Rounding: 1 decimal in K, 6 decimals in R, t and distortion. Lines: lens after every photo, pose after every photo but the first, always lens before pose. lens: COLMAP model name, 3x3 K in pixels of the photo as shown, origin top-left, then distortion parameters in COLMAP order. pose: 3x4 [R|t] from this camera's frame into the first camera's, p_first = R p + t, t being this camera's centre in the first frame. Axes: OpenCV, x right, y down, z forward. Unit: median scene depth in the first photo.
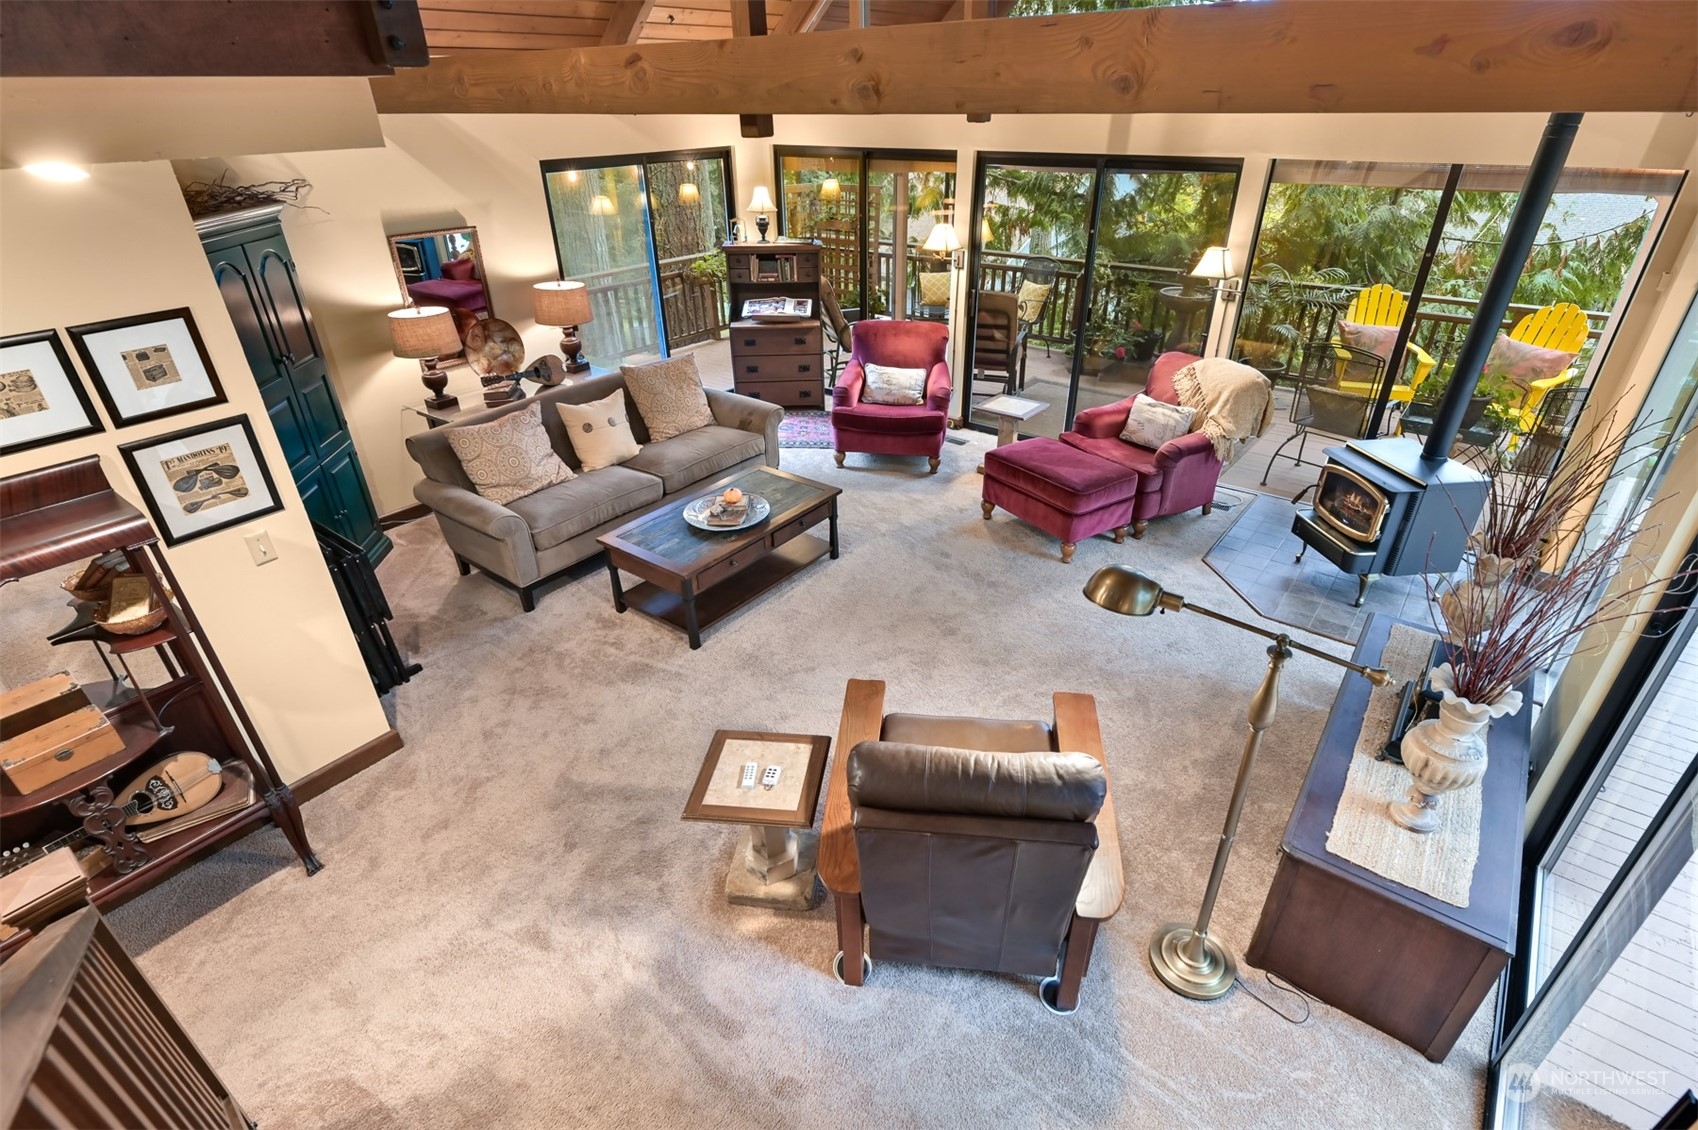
lens RADIAL K [[824.4, 0, 851.9], [0, 824.4, 573.0], [0, 0, 1]] dist [0.002912, 0.000097]
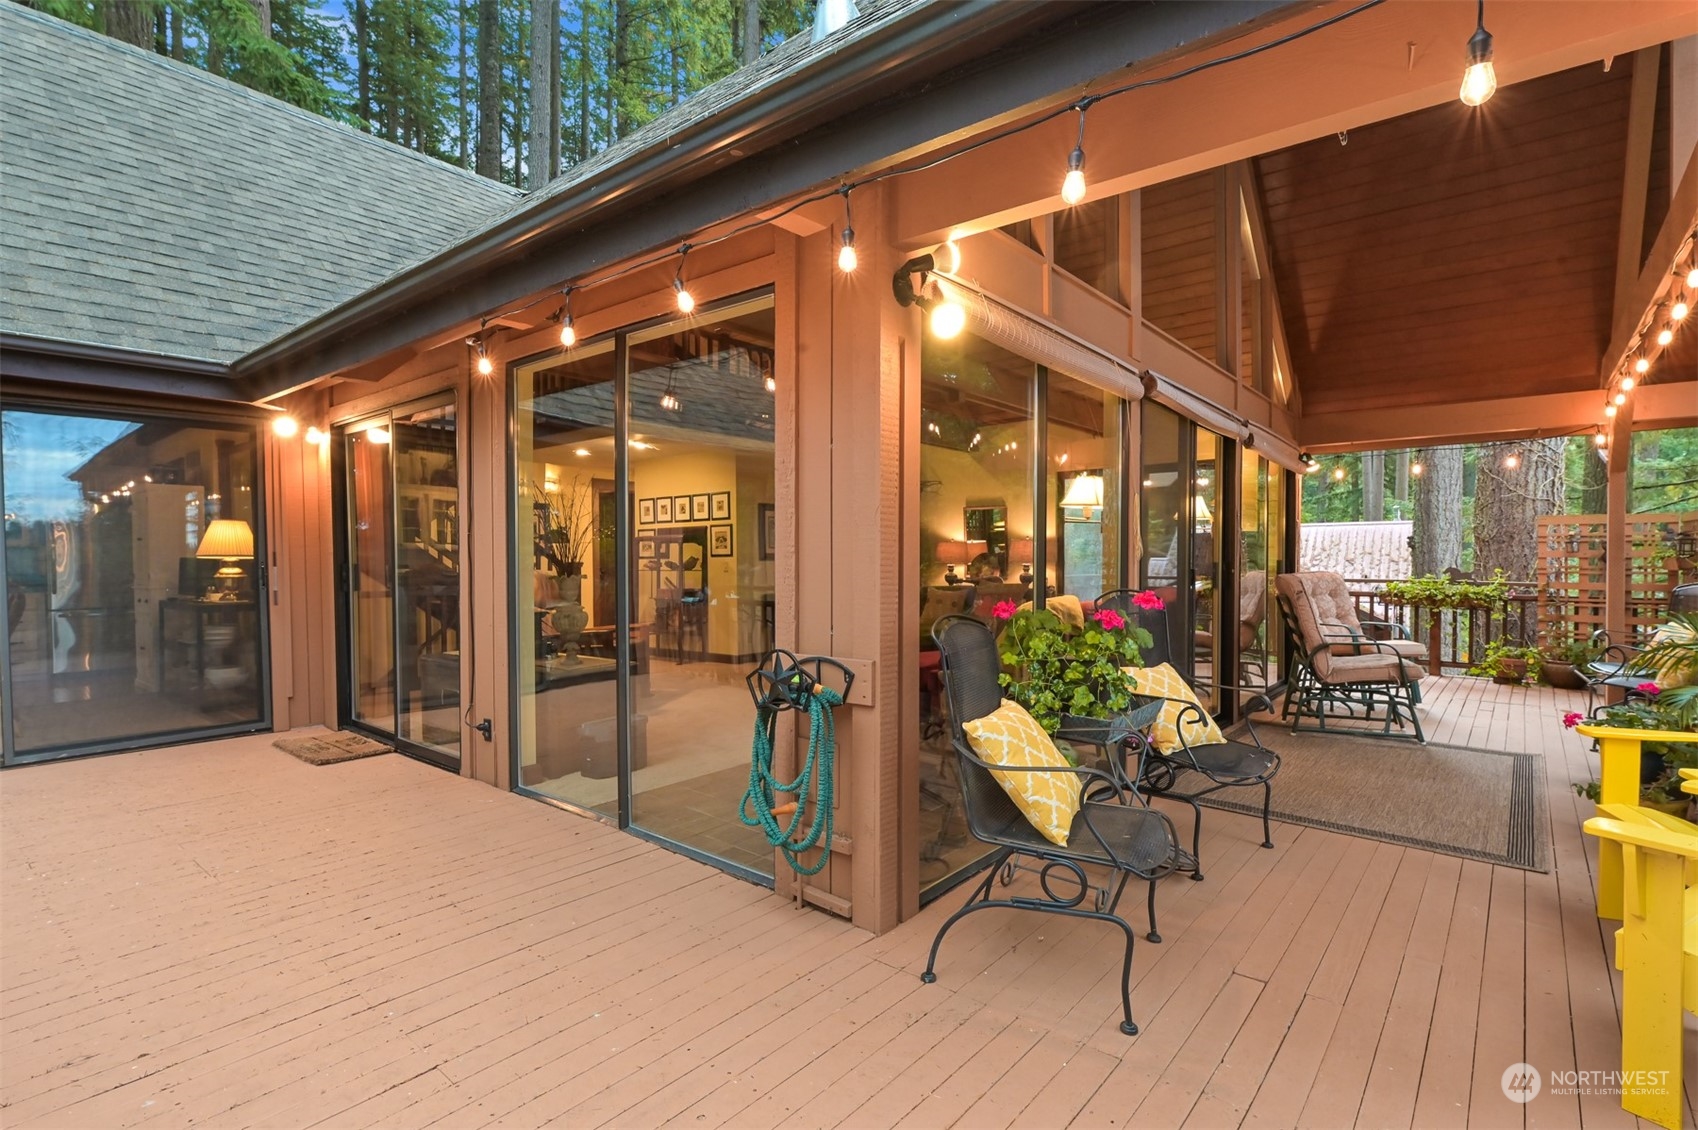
lens RADIAL K [[851.2, 0, 849.6], [0, 851.2, 569.5], [0, 0, 1]] dist [0.000793, 0.000152]
pose [[-0.048449, 0.042431, -0.997924, 1.699333], [-0.497959, 0.865056, 0.060957, -0.309155], [0.865846, 0.499878, -0.020782, 1.018262]]
